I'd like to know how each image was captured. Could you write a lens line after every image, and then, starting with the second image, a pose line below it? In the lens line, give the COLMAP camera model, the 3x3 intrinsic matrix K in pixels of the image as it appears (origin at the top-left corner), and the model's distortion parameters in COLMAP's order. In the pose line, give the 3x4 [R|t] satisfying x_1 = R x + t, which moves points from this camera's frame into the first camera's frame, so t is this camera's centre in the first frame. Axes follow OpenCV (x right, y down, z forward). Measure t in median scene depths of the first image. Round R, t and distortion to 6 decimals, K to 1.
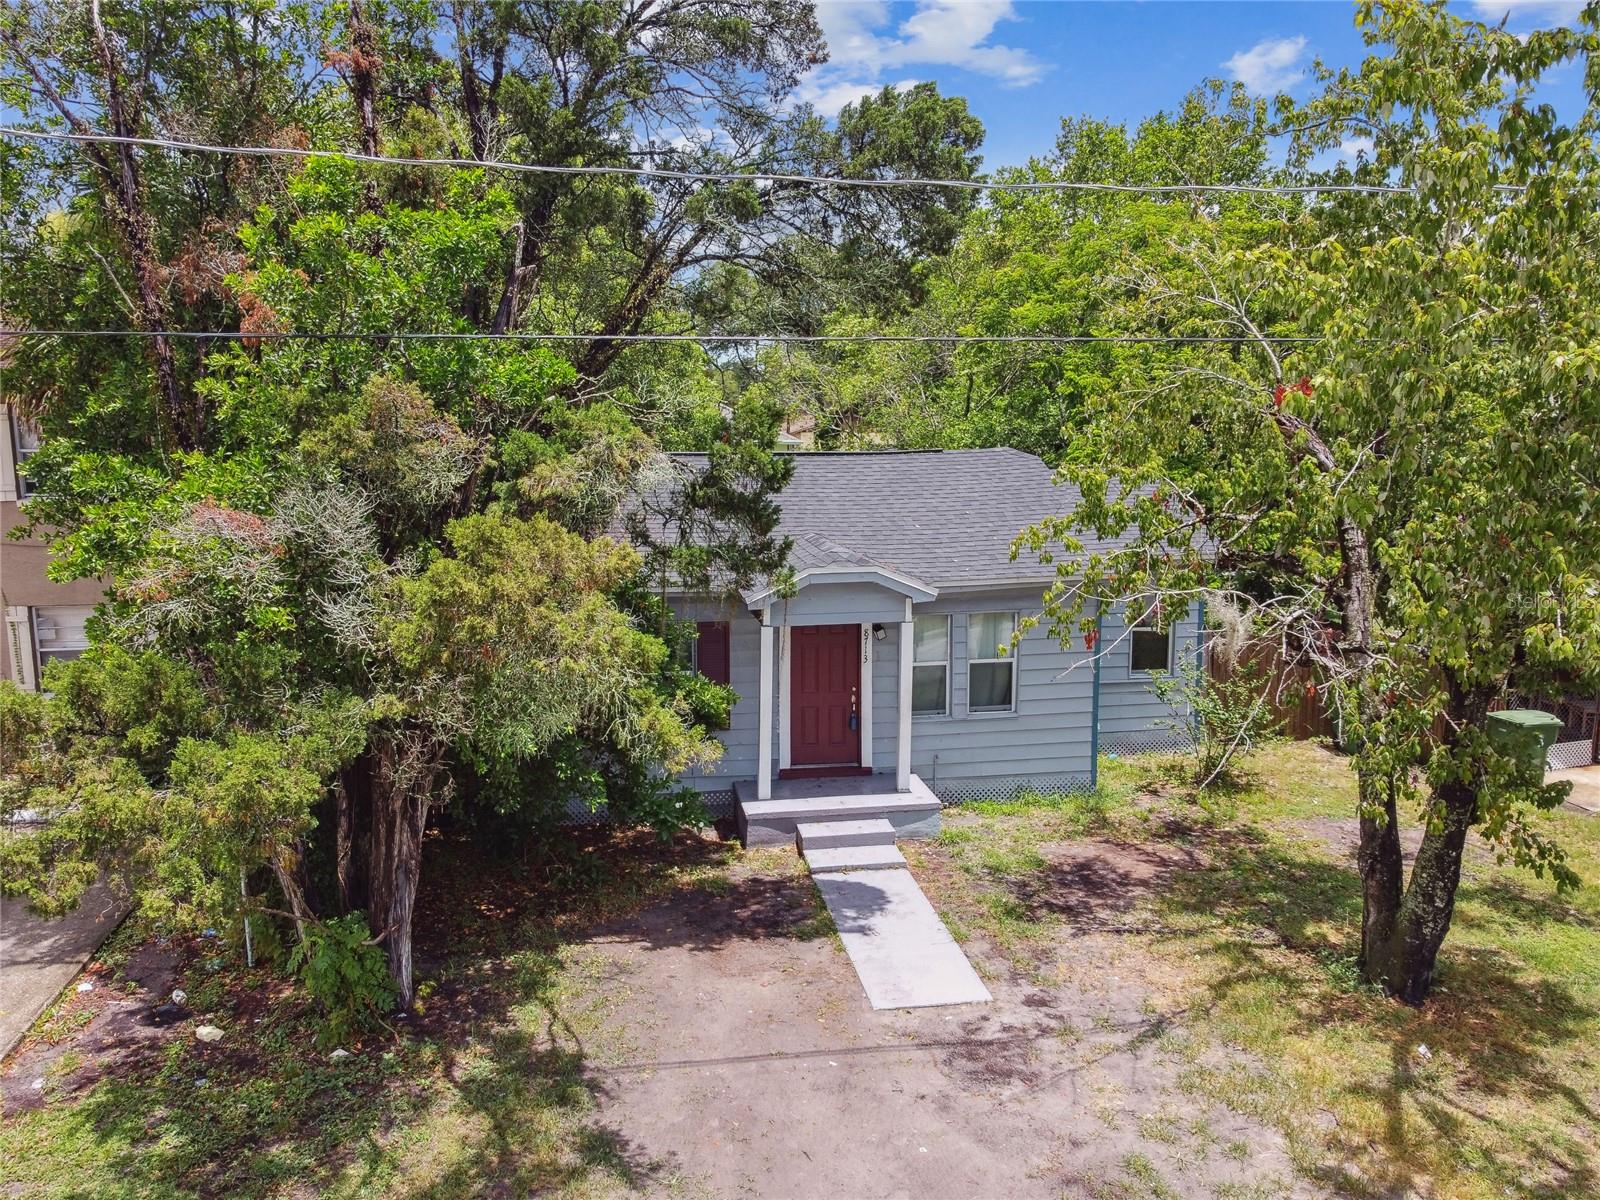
lens RADIAL K [[1243.9, 0, 795.4], [0, 1243.9, 613.0], [0, 0, 1]] dist [-0.016595, 0.011233]
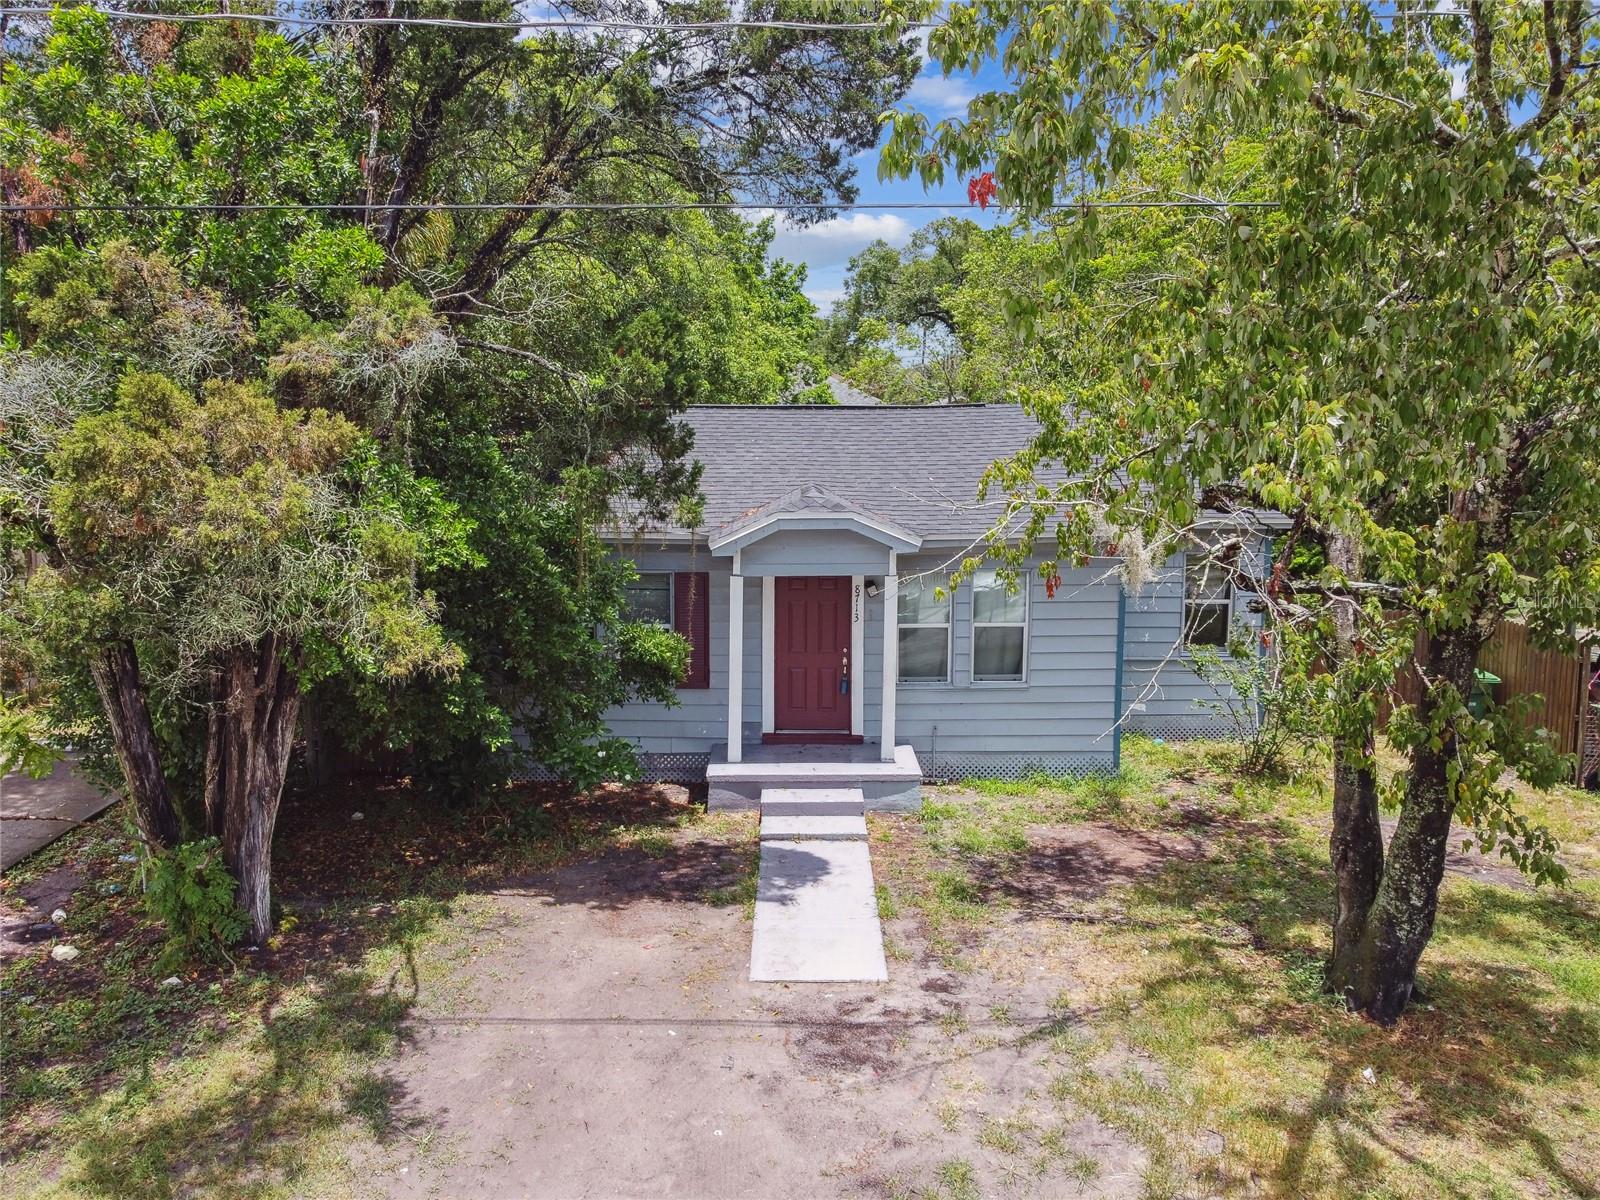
lens RADIAL K [[1243.9, 0, 795.4], [0, 1243.9, 613.0], [0, 0, 1]] dist [-0.016595, 0.011233]
pose [[0.987340, 0.026933, -0.156317, 0.207917], [-0.027740, 0.999611, -0.002979, 0.049875], [0.156176, 0.007278, 0.987702, 0.105137]]
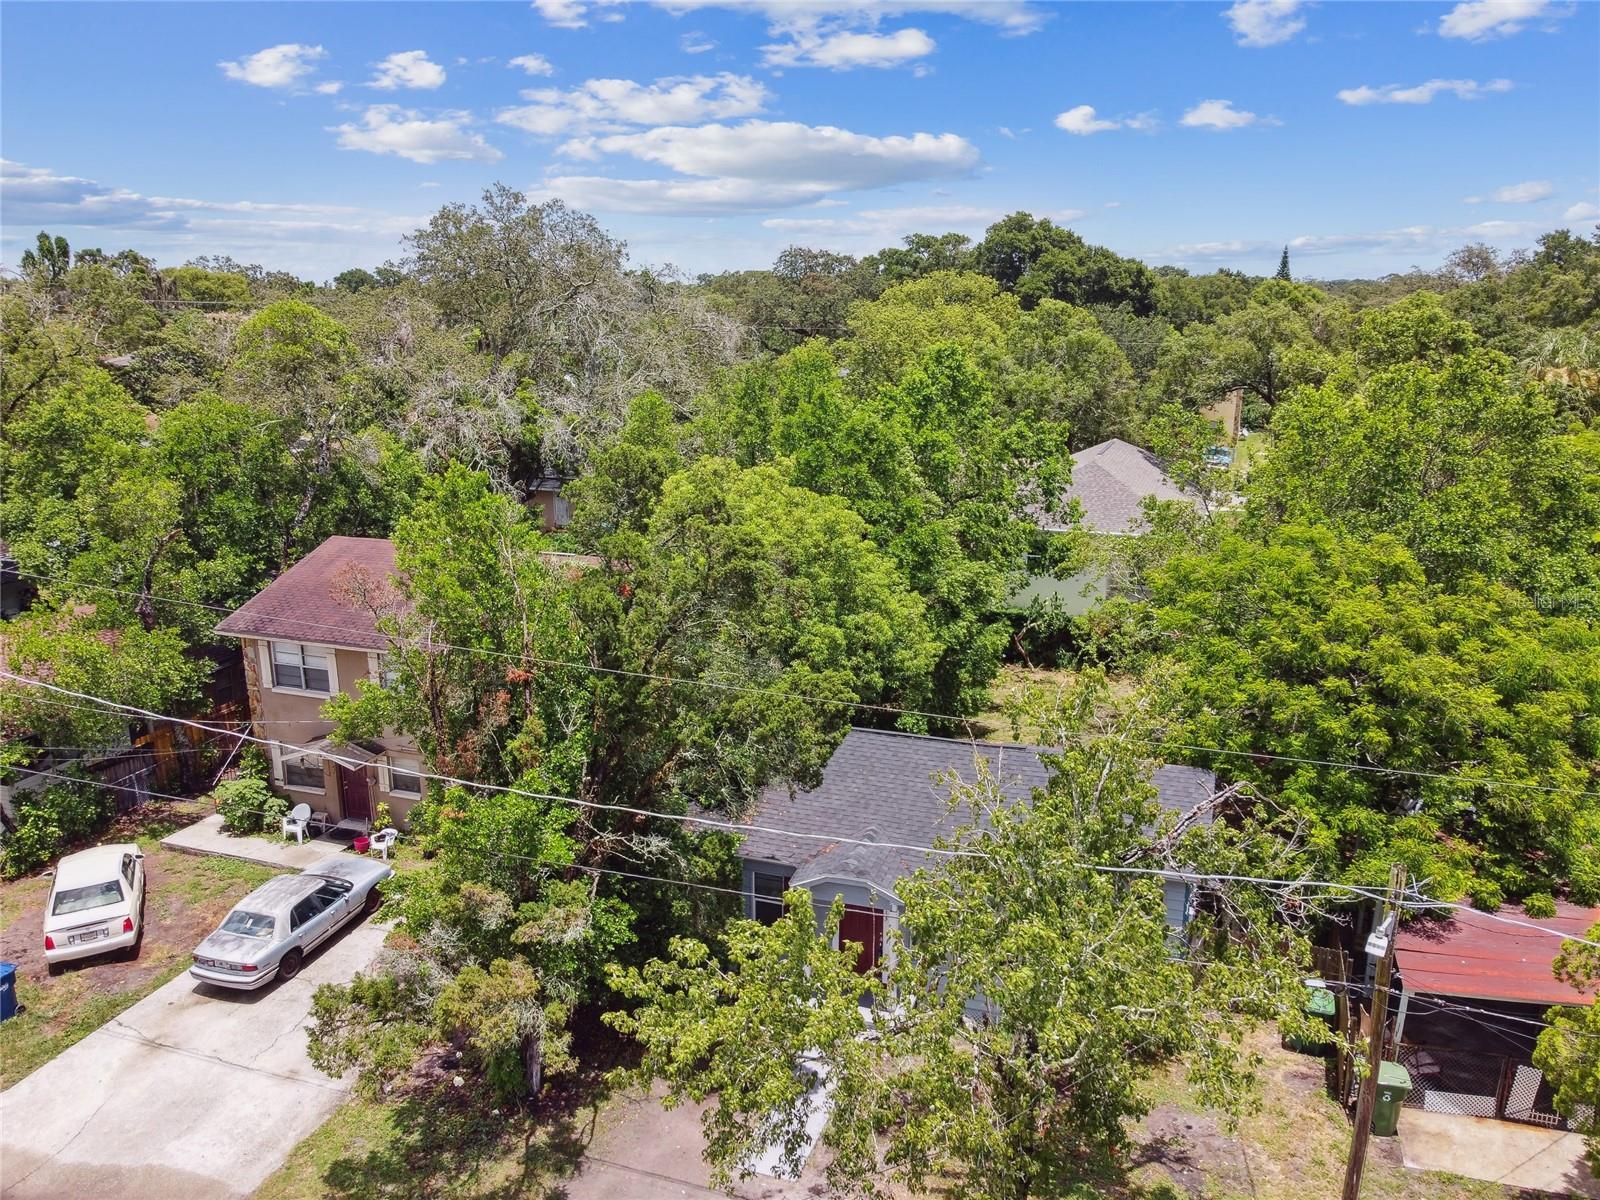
lens RADIAL K [[1248.2, 0, 792.6], [0, 1248.2, 610.7], [0, 0, 1]] dist [-0.034094, 0.030974]
pose [[0.875227, 0.121579, -0.468184, 0.843046], [-0.078536, 0.990772, 0.110470, -0.672745], [0.477294, -0.059917, 0.876698, -0.520396]]
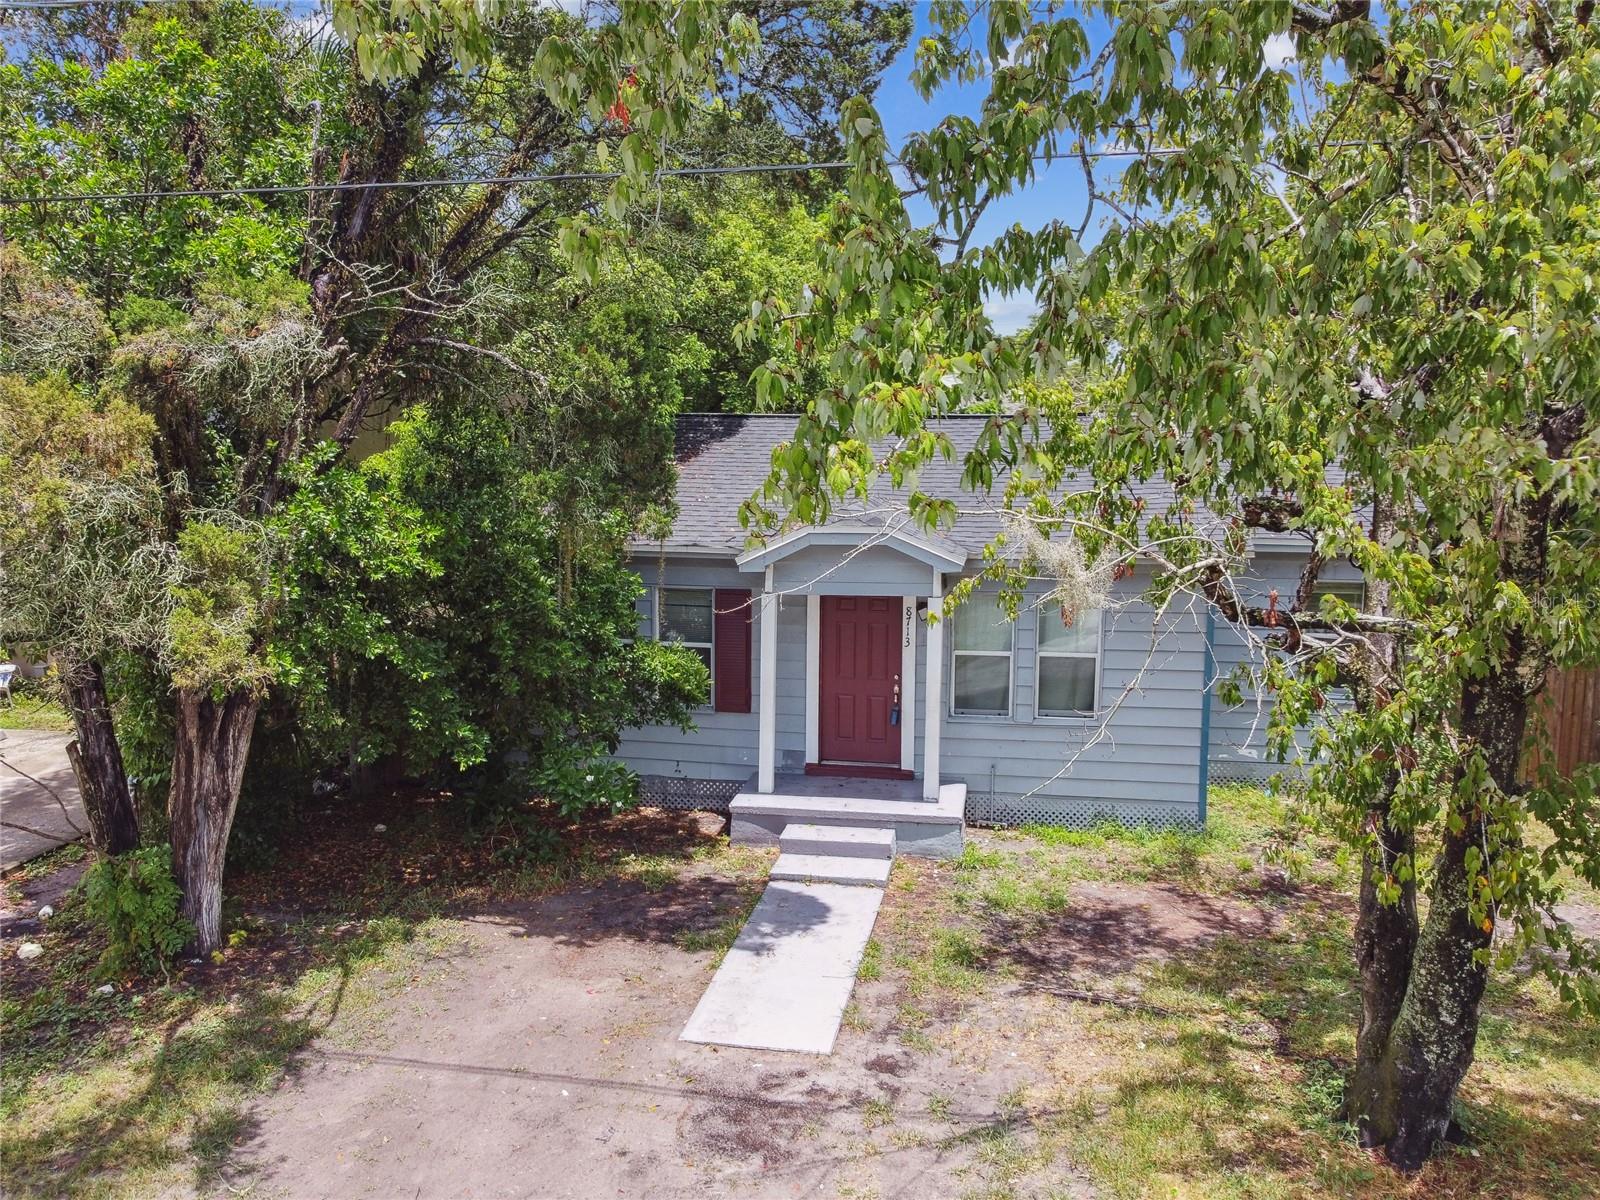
lens RADIAL K [[1243.9, 0, 795.4], [0, 1243.9, 613.0], [0, 0, 1]] dist [-0.016595, 0.011233]
pose [[0.941755, 0.049783, -0.332595, 0.354713], [-0.056977, 0.998304, -0.011906, 0.041856], [0.331438, 0.030163, 0.942995, 0.228832]]
